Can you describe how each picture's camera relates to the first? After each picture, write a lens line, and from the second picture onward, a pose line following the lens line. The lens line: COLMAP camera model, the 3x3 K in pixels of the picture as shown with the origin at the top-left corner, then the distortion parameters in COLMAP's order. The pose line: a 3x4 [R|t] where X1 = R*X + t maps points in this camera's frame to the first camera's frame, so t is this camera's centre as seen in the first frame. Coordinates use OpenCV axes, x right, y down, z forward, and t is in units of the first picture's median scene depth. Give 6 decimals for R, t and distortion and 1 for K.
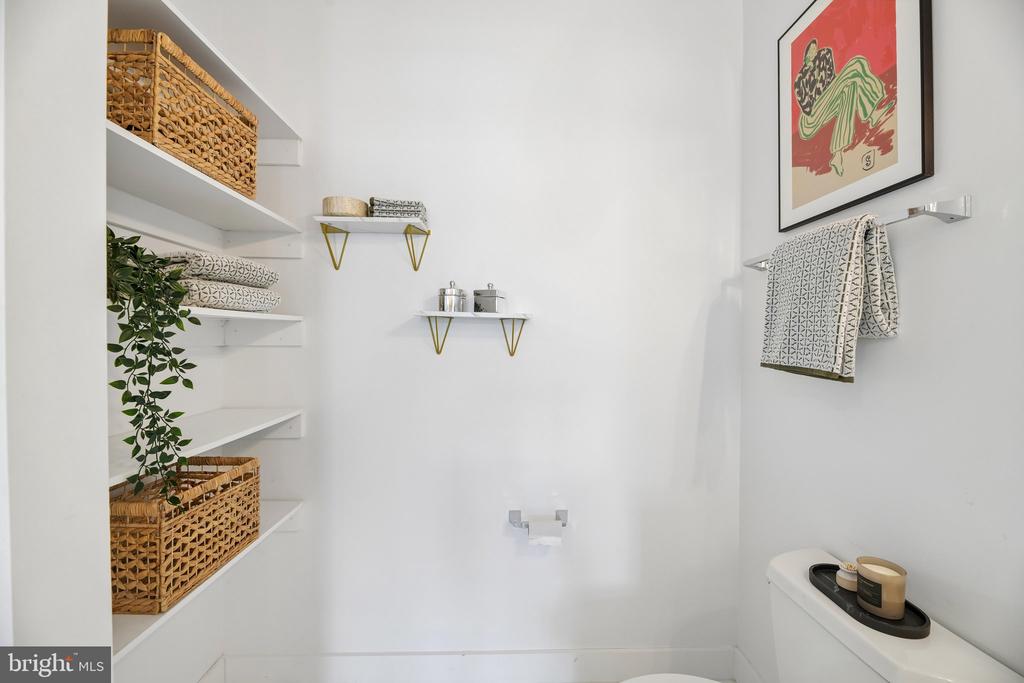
lens RADIAL K [[414.8, 0, 522.2], [0, 414.8, 341.0], [0, 0, 1]] dist [0.000482, -0.002798]
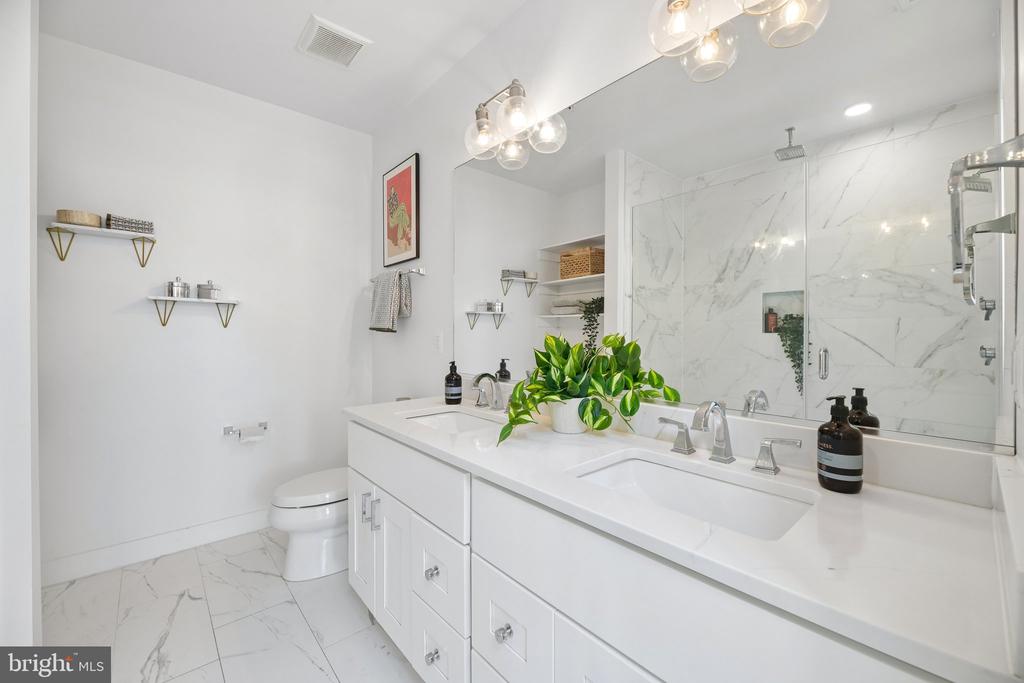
lens RADIAL K [[414.8, 0, 516.7], [0, 414.8, 335.1], [0, 0, 1]] dist [0.000482, -0.002798]
pose [[0.779572, -0.006721, 0.626277, -0.156778], [0.006339, 0.999976, 0.002841, 0.072068], [-0.626281, 0.001756, 0.779595, -0.960028]]
